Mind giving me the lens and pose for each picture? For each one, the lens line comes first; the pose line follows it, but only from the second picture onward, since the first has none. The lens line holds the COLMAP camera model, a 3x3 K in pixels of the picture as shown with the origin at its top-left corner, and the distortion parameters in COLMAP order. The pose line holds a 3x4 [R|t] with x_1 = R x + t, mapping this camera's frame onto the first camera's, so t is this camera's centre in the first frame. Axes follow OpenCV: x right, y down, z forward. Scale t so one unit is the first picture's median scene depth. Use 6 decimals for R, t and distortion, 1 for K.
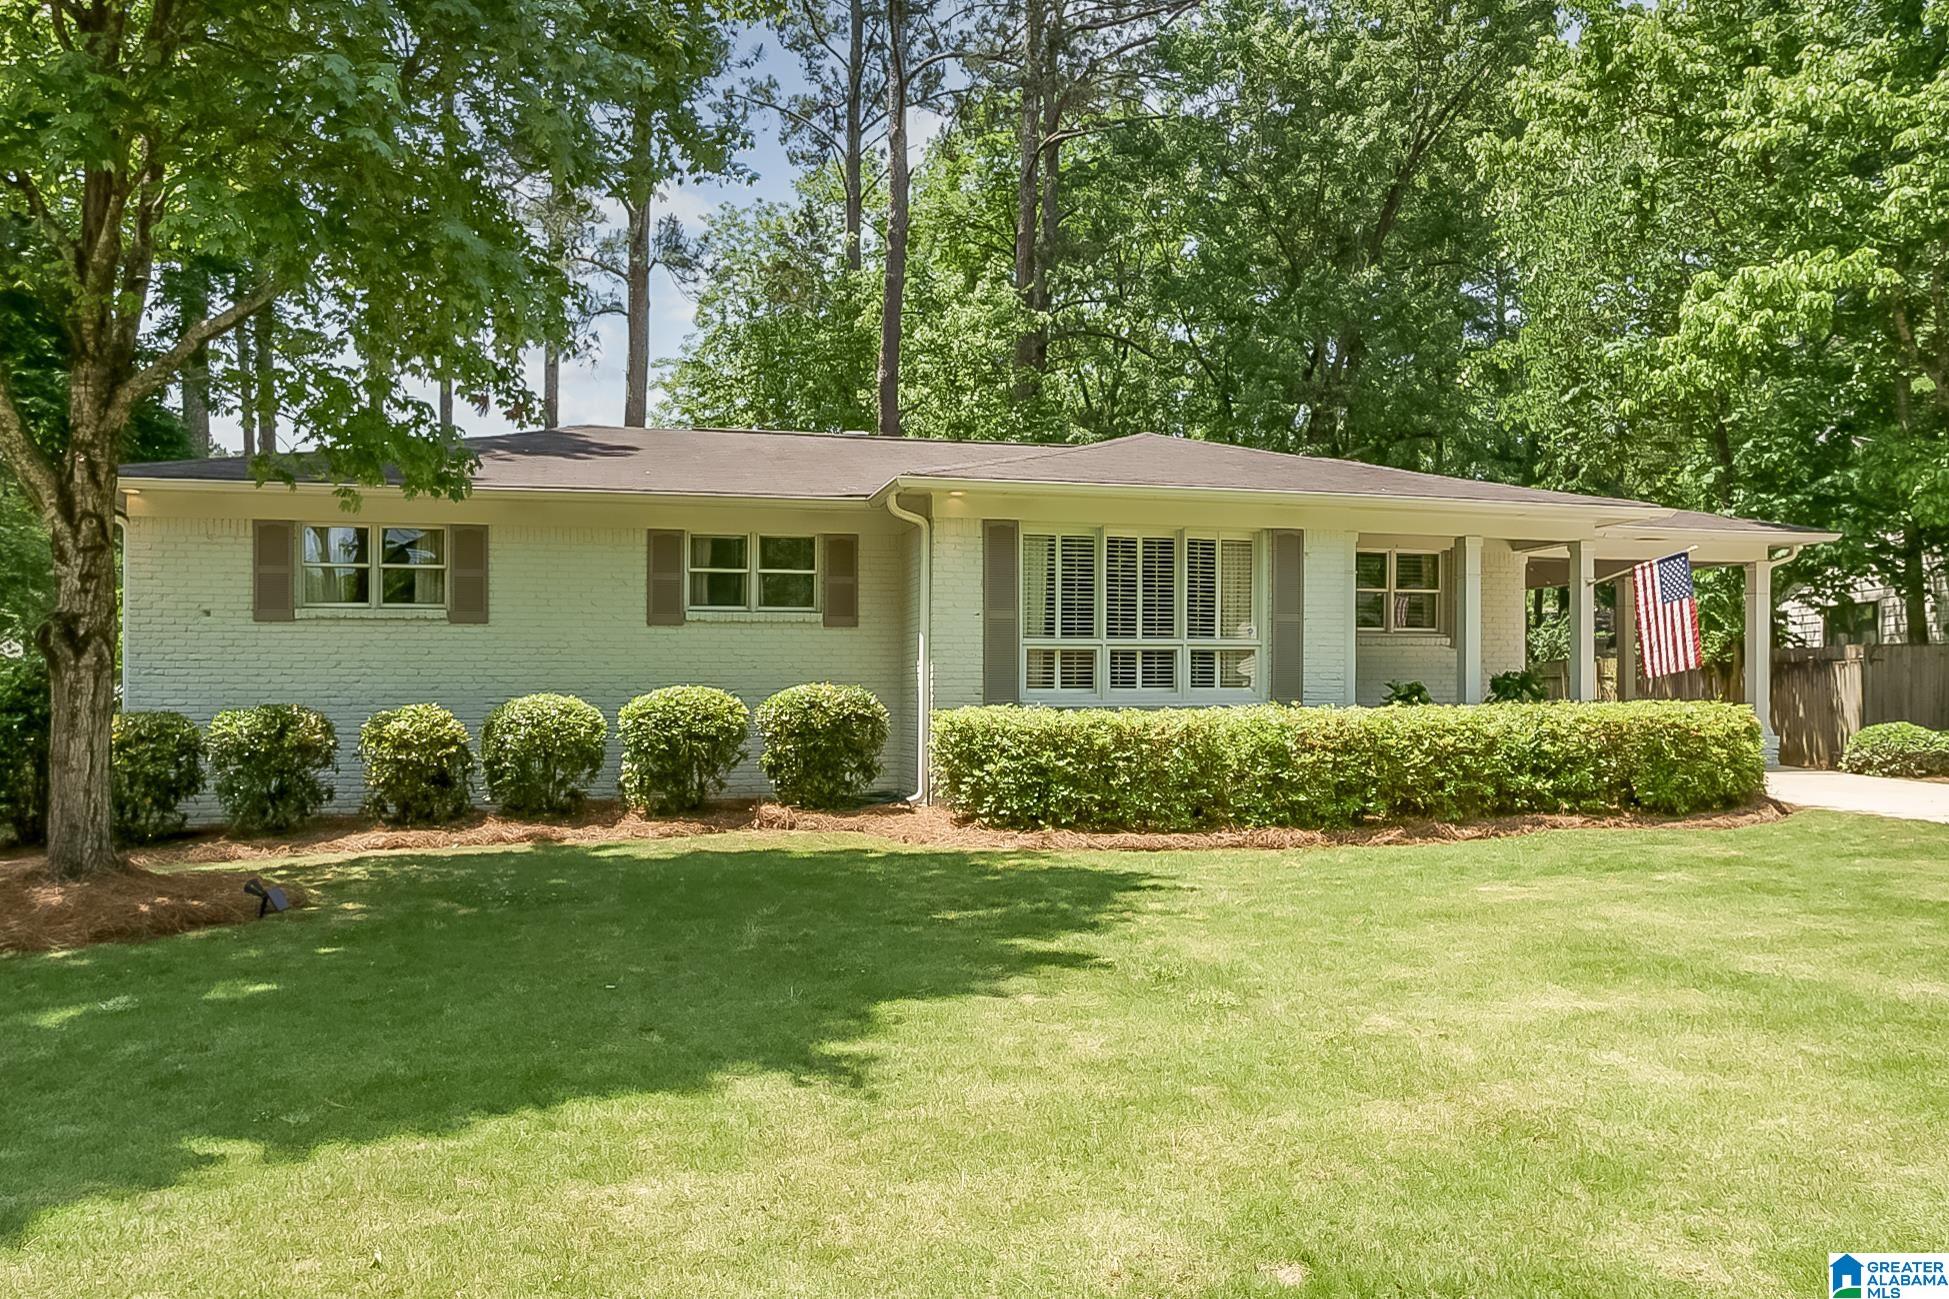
lens RADIAL K [[1174.7, 0, 974.8], [0, 1174.7, 642.4], [0, 0, 1]] dist [-0.035607, 0.001769]
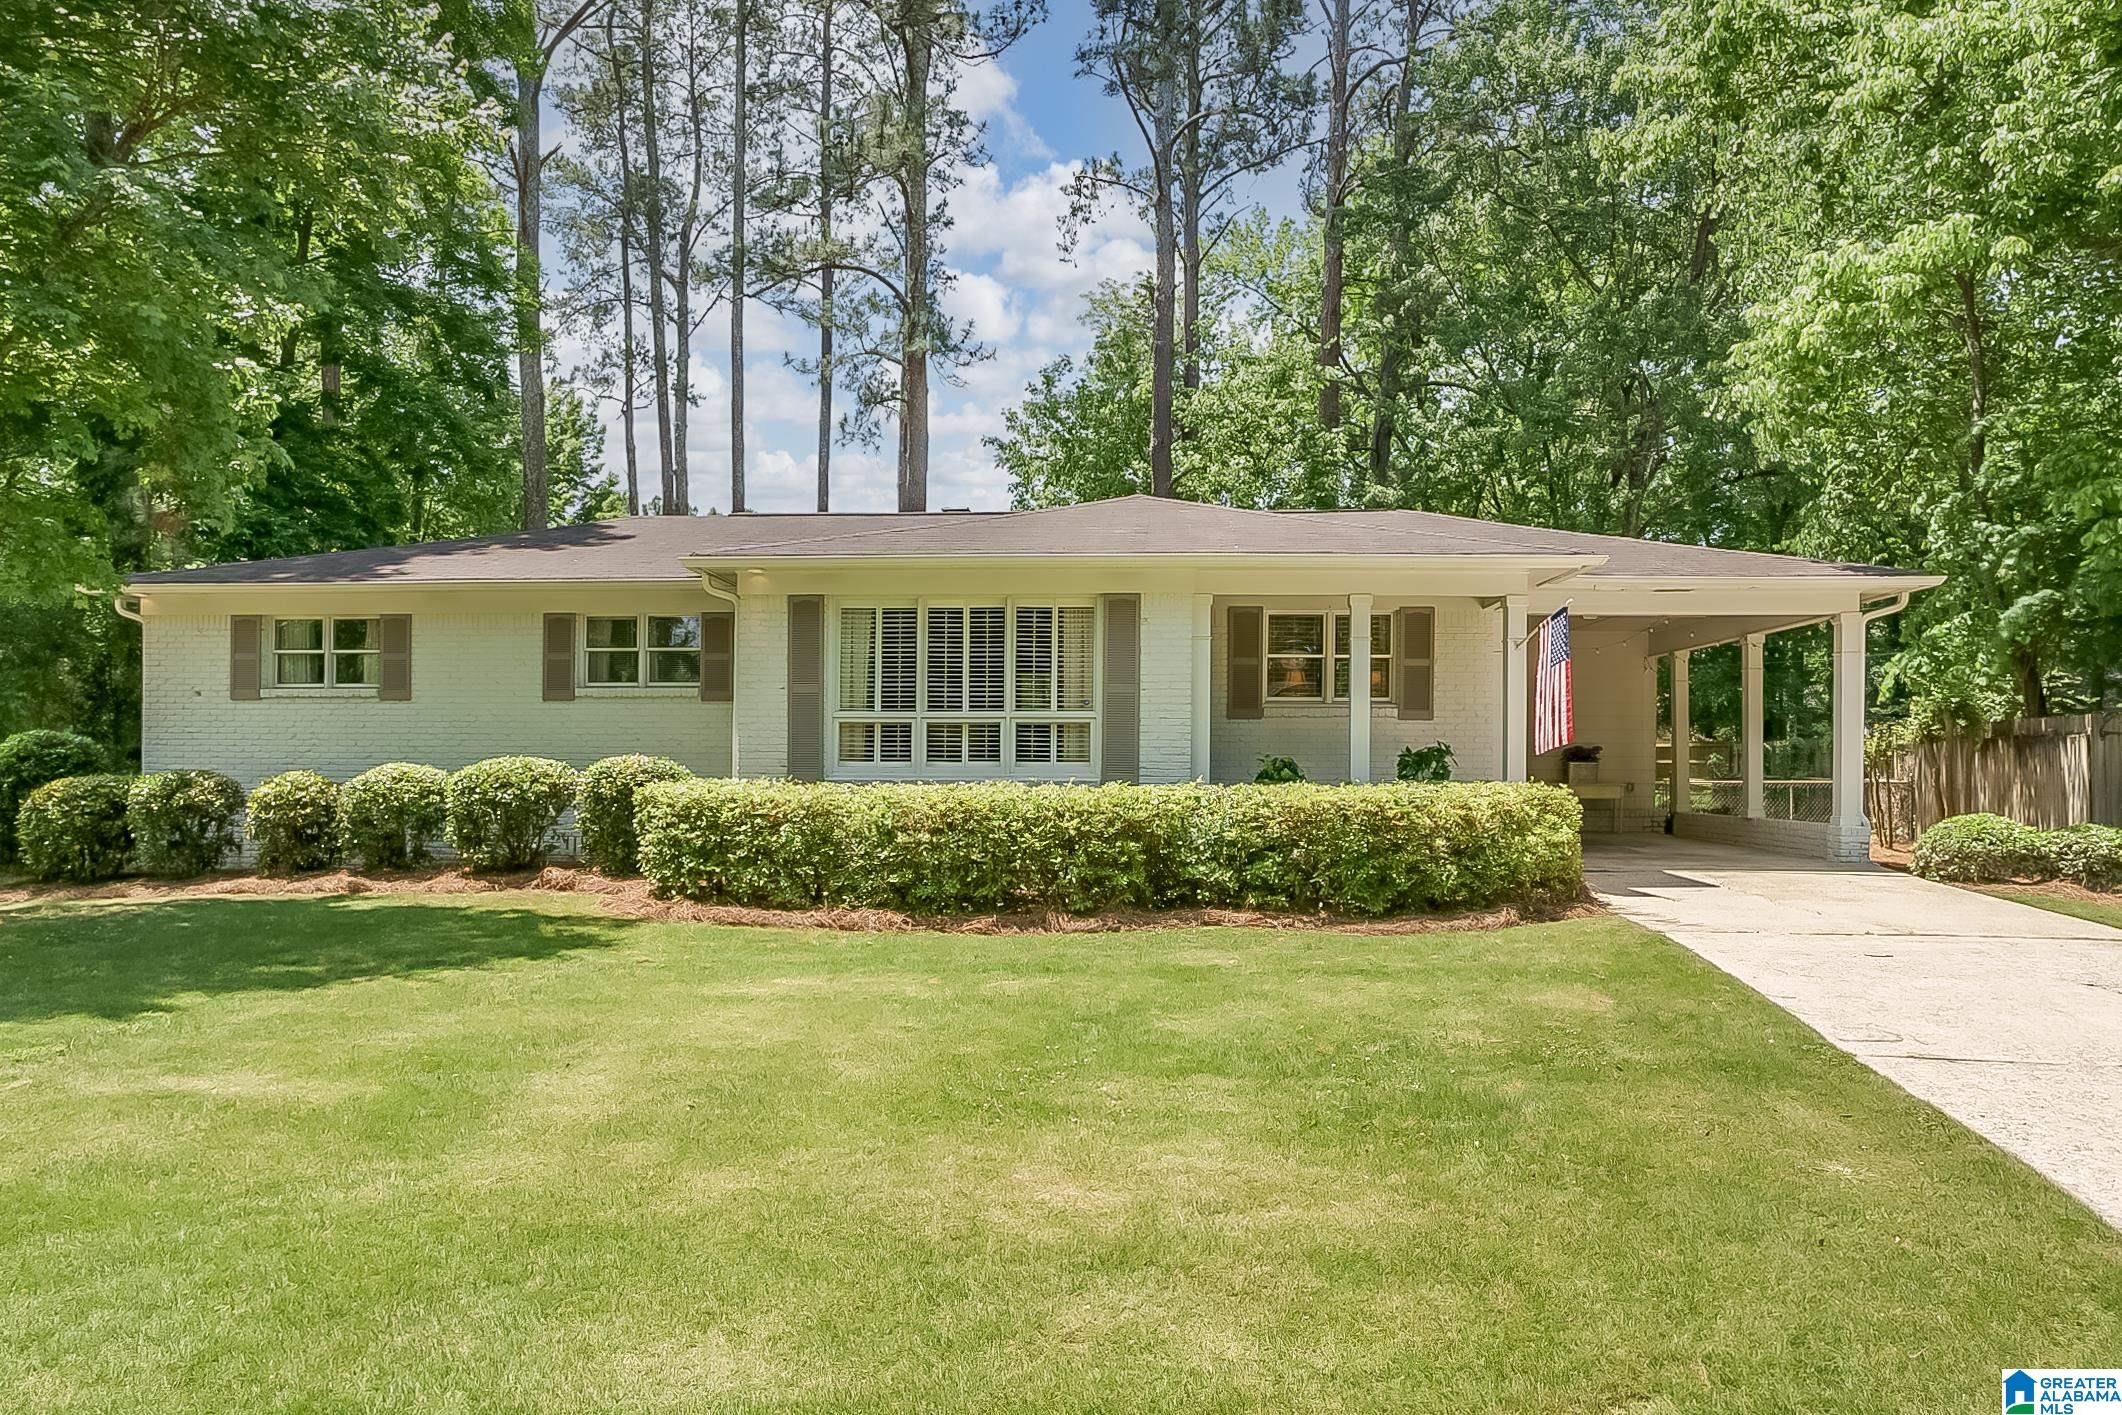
lens RADIAL K [[1175.2, 0, 1061.1], [0, 1175.2, 716.8], [0, 0, 1]] dist [-0.030541, 0.000099]
pose [[0.962900, -0.002351, -0.269849, 0.487682], [0.003382, 0.999989, 0.003356, -0.001880], [0.269838, -0.004144, 0.962897, 0.082379]]
